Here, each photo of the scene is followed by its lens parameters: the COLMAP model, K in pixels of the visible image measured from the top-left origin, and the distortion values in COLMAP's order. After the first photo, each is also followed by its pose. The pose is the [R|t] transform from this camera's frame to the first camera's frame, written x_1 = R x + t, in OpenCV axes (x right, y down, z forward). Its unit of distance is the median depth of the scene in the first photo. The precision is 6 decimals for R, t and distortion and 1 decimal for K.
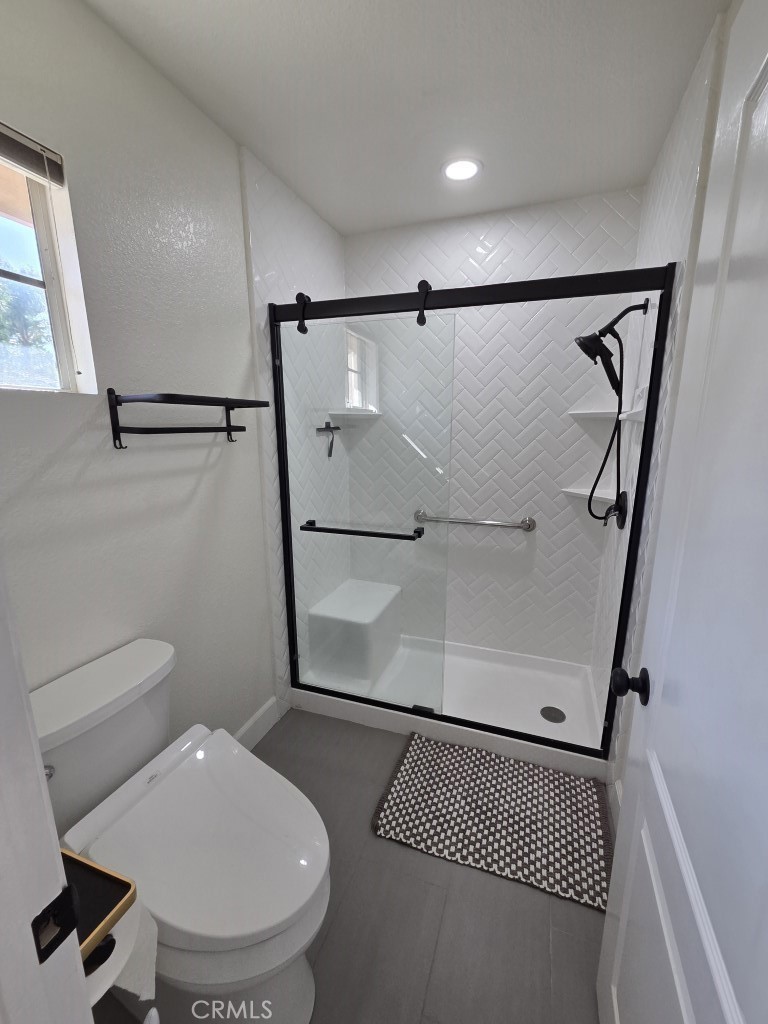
lens RADIAL K [[416.6, 0, 391.0], [0, 416.6, 517.7], [0, 0, 1]] dist [0.002262, 0.000212]
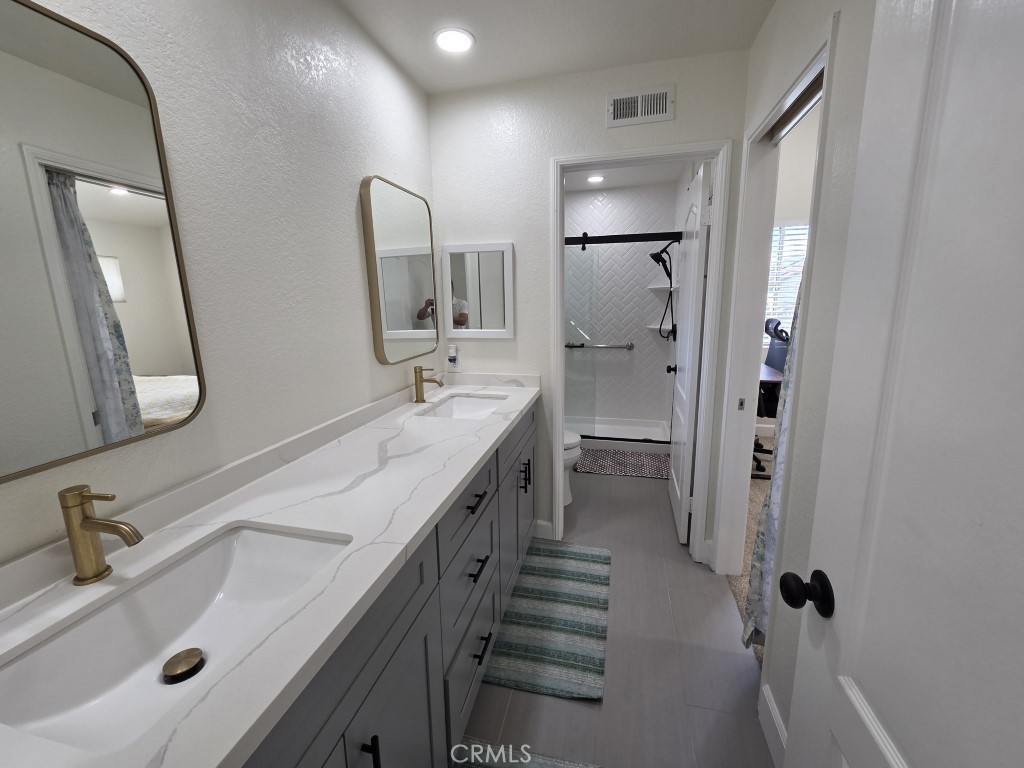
lens RADIAL K [[416.6, 0, 511.0], [0, 416.6, 377.7], [0, 0, 1]] dist [0.002262, 0.000212]
pose [[0.995746, -0.034359, 0.085499, -0.486304], [0.037279, 0.998767, -0.032788, 0.259077], [-0.084267, 0.035836, 0.995799, -1.080765]]
